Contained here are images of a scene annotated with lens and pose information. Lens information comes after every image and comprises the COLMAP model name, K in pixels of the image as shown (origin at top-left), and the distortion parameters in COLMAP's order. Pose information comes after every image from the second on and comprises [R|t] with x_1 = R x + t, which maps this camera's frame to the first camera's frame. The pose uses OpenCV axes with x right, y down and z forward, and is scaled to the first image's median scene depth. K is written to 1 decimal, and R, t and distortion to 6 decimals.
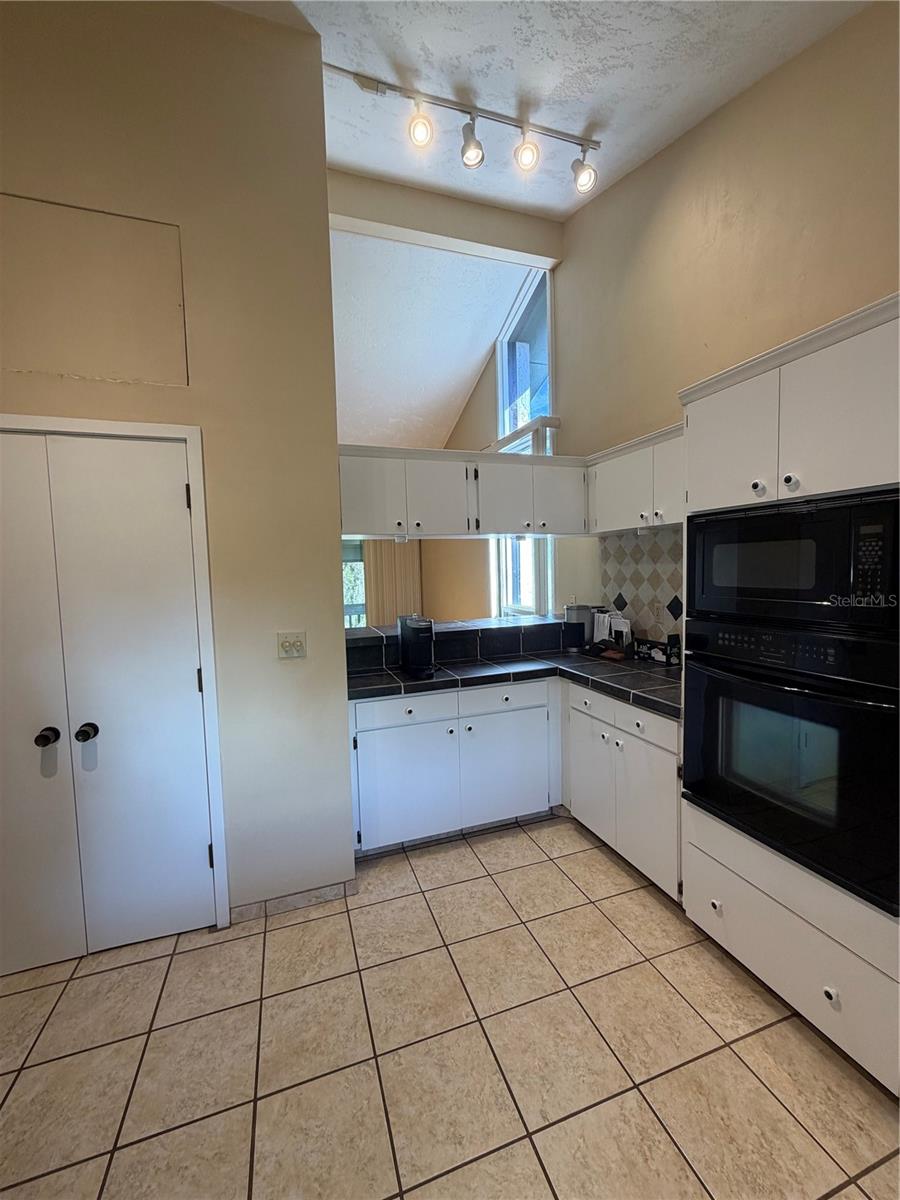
lens RADIAL K [[477.9, 0, 458.8], [0, 477.9, 600.8], [0, 0, 1]] dist [-0.004551, 0.001230]
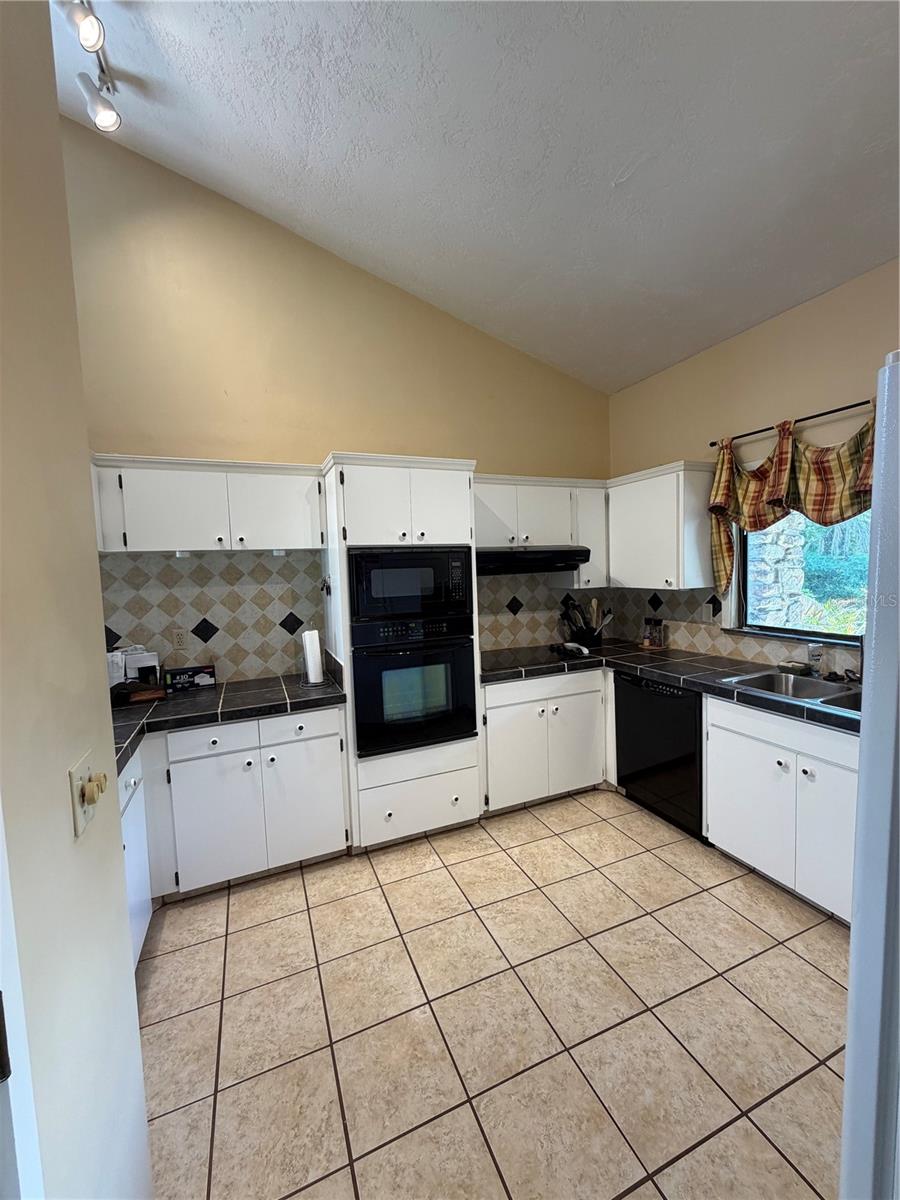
lens RADIAL K [[477.9, 0, 439.9], [0, 477.9, 601.7], [0, 0, 1]] dist [-0.004551, 0.001230]
pose [[-0.047966, -0.043492, 0.997902, -0.806304], [0.106178, 0.993169, 0.048390, -0.058581], [-0.993190, 0.108276, -0.043020, 0.745021]]
